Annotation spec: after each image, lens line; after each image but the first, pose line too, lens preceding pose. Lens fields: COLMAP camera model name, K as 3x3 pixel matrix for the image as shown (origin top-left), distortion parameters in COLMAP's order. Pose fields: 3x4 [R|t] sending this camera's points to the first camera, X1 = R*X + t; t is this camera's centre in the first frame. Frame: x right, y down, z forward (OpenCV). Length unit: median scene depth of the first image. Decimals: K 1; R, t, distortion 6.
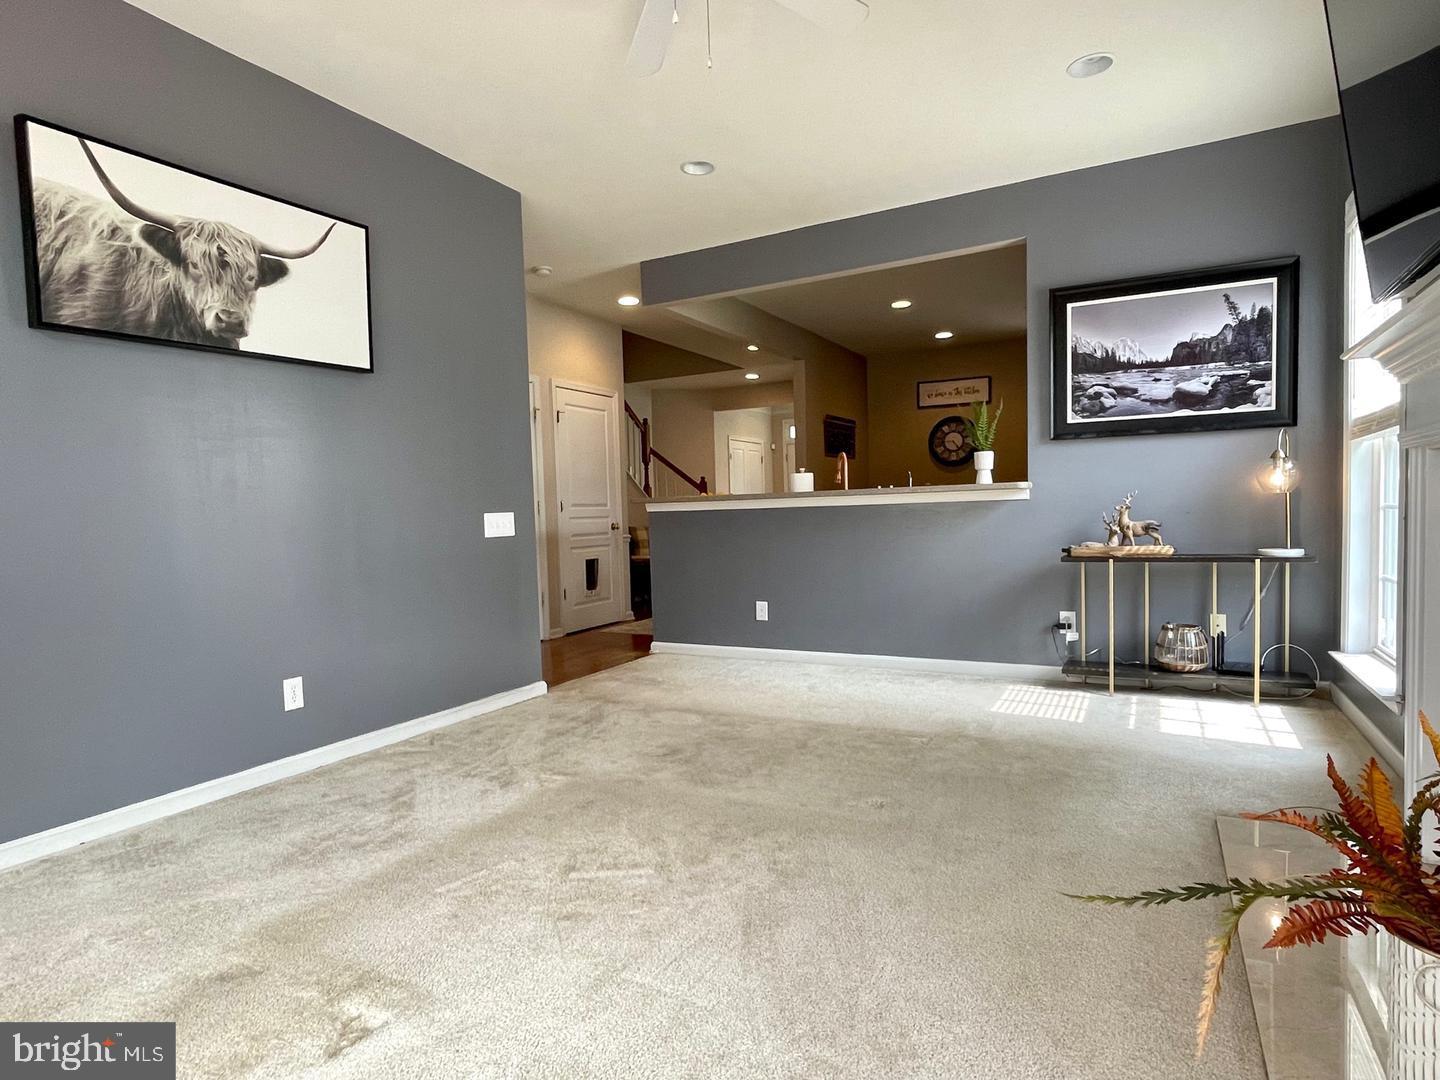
lens RADIAL K [[818.1, 0, 717.9], [0, 818.1, 546.8], [0, 0, 1]] dist [-0.001651, 0.002027]
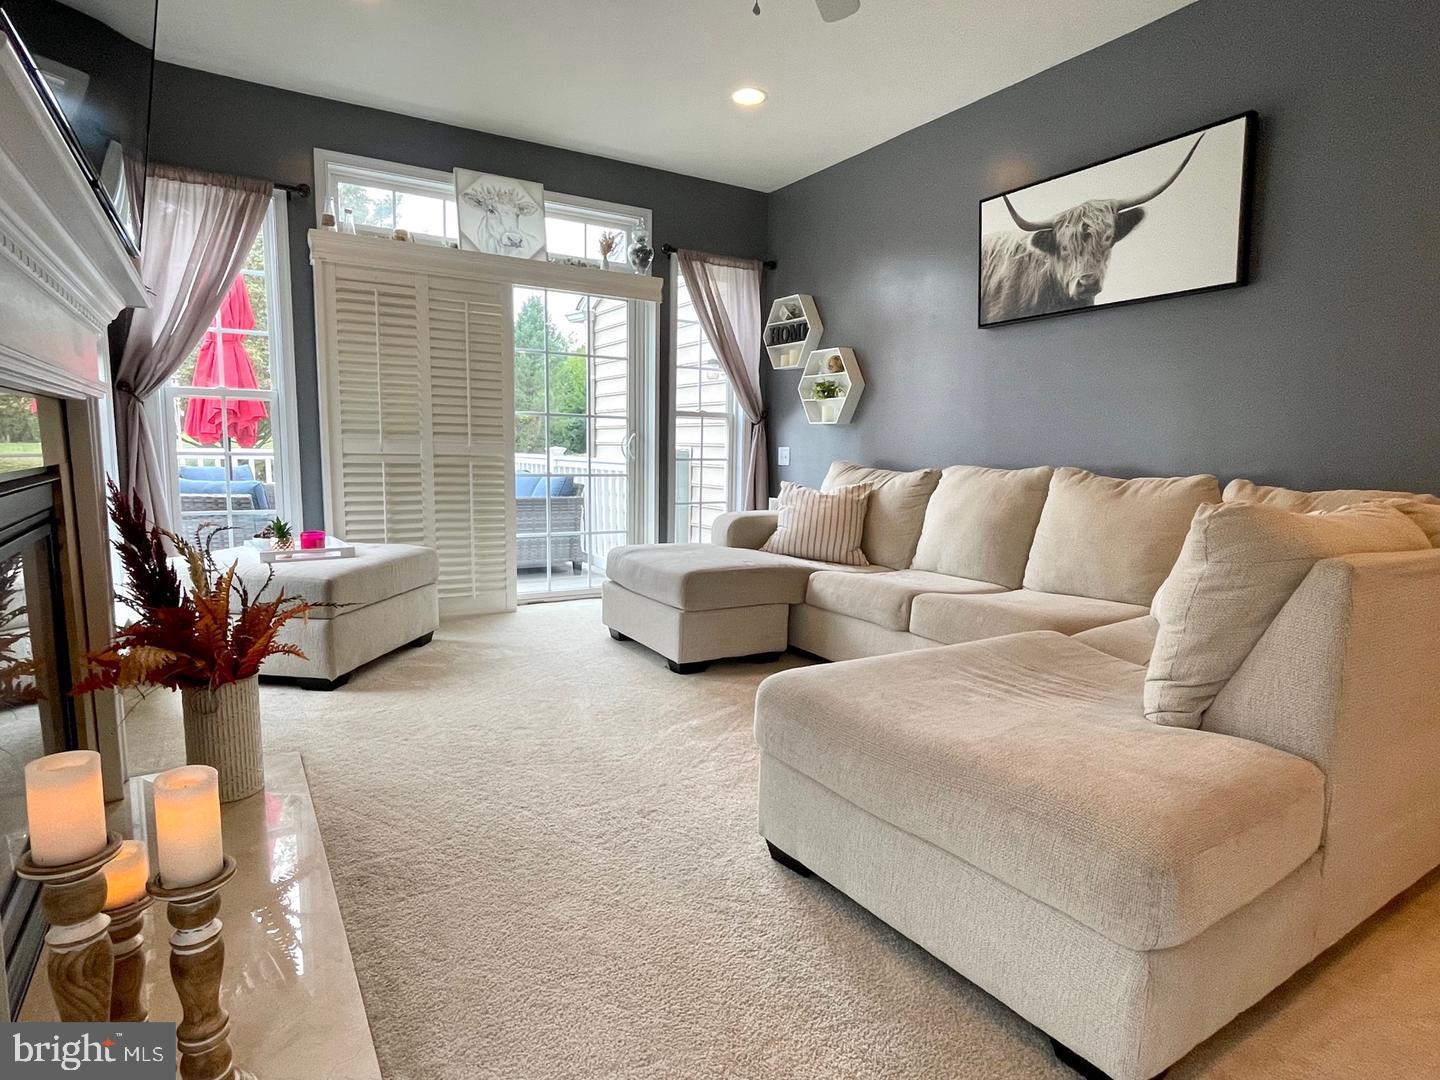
lens RADIAL K [[818.1, 0, 724.4], [0, 818.1, 543.6], [0, 0, 1]] dist [-0.001651, 0.002027]
pose [[-0.514684, 0.116182, -0.849472, 0.765673], [-0.050436, 0.984958, 0.165270, -0.075399], [0.855895, 0.127906, -0.501082, 1.242144]]
